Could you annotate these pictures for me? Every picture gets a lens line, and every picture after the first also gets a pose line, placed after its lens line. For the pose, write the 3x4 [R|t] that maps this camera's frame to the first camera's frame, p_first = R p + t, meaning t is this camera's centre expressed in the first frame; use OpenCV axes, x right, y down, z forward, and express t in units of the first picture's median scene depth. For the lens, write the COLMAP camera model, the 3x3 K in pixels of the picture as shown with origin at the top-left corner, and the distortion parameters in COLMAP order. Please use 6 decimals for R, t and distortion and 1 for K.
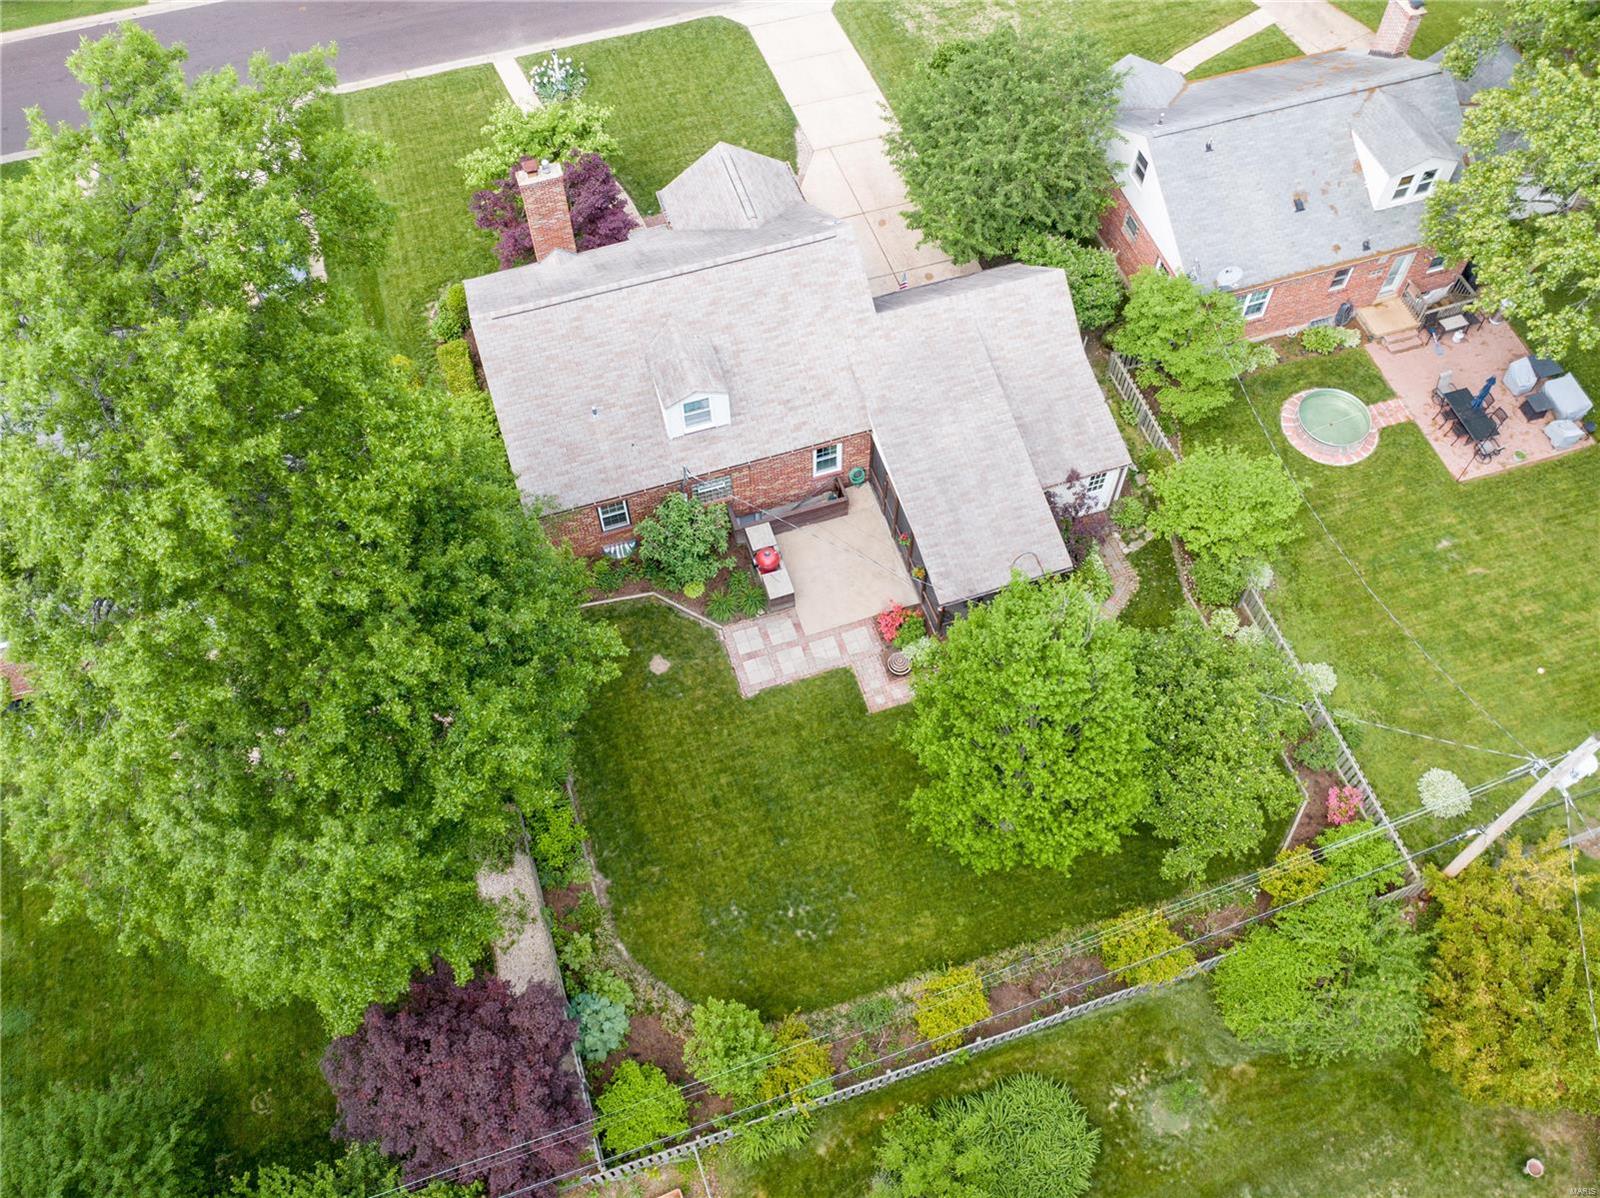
lens RADIAL K [[1365.8, 0, 790.5], [0, 1365.8, 589.2], [0, 0, 1]] dist [-0.027717, -0.028126]
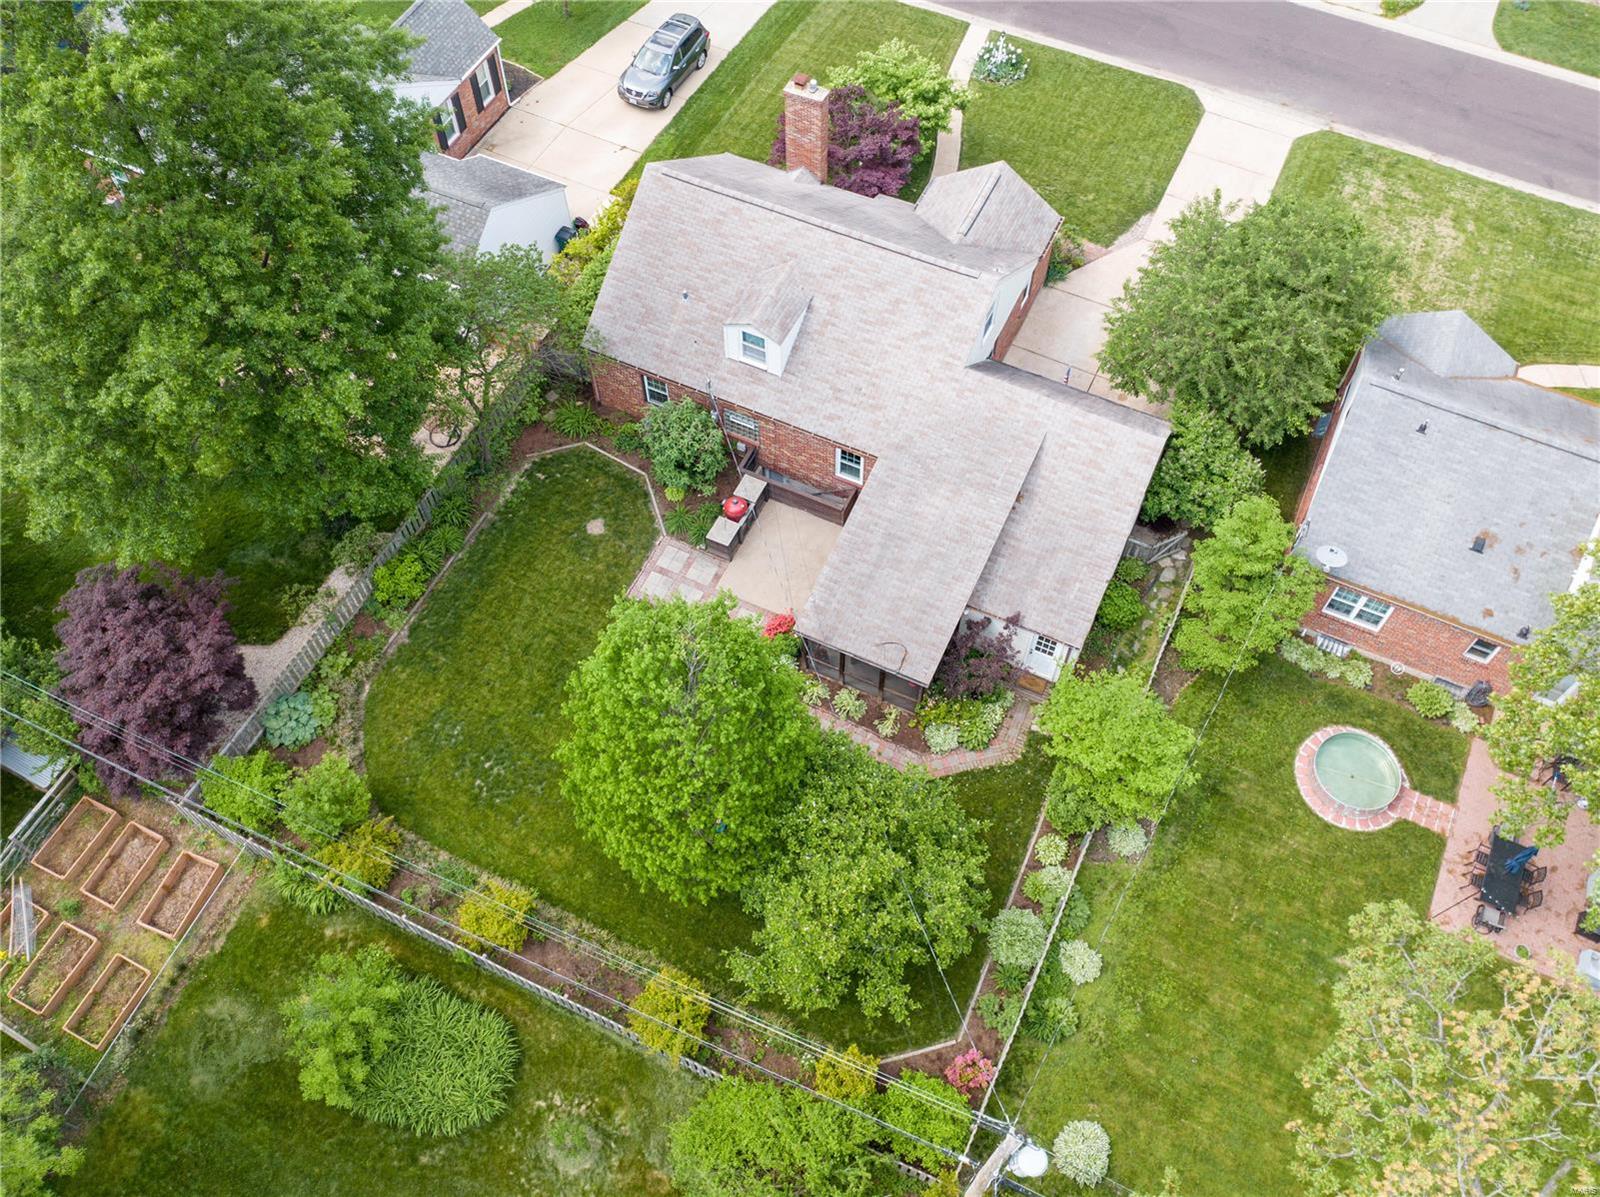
lens RADIAL K [[1321.4, 0, 795.5], [0, 1321.4, 599.8], [0, 0, 1]] dist [-0.032614, -0.012792]
pose [[0.724841, 0.590877, -0.354218, 0.412867], [-0.589247, 0.798132, 0.125592, -0.119369], [0.356922, 0.117688, 0.926691, 0.112121]]
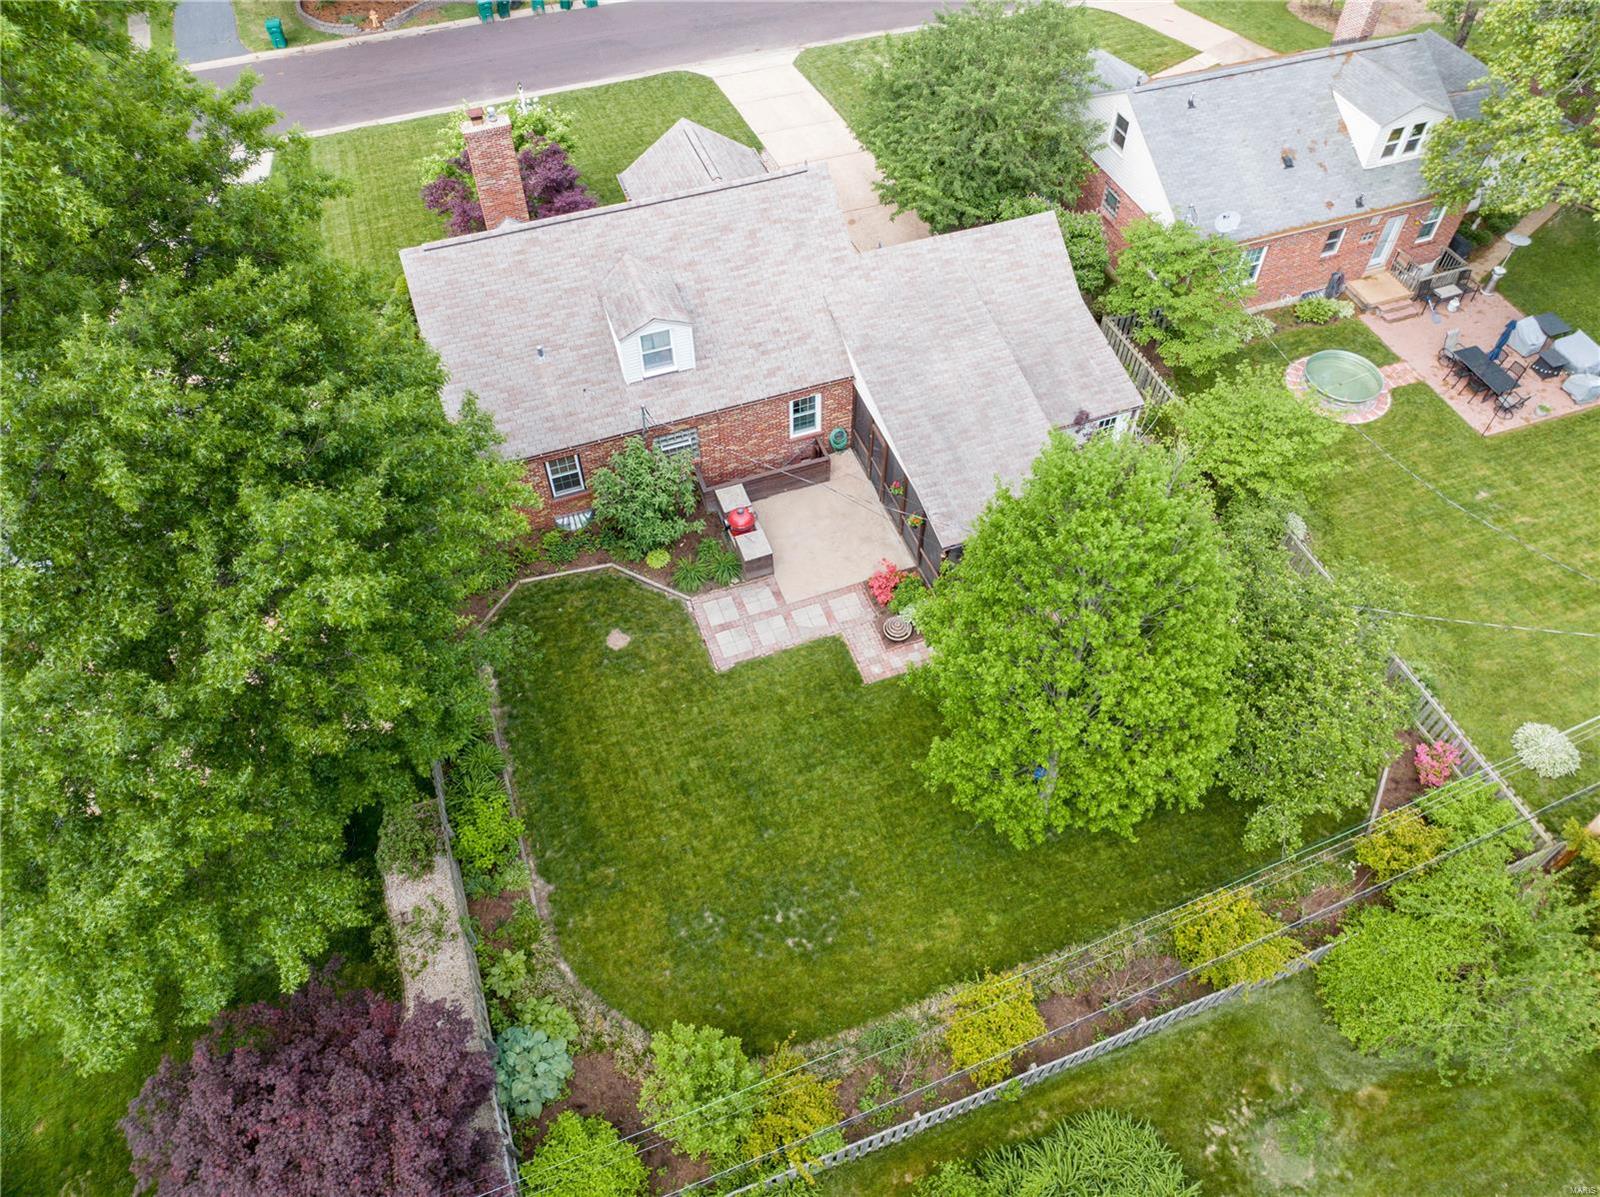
lens RADIAL K [[1126.3, 0, 794.9], [0, 1126.3, 598.2], [0, 0, 1]] dist [-0.052160, 0.022795]
pose [[0.999302, -0.027506, 0.025278, -0.001943], [0.030408, 0.991975, -0.122727, 0.119667], [-0.021700, 0.123410, 0.992119, 0.293899]]
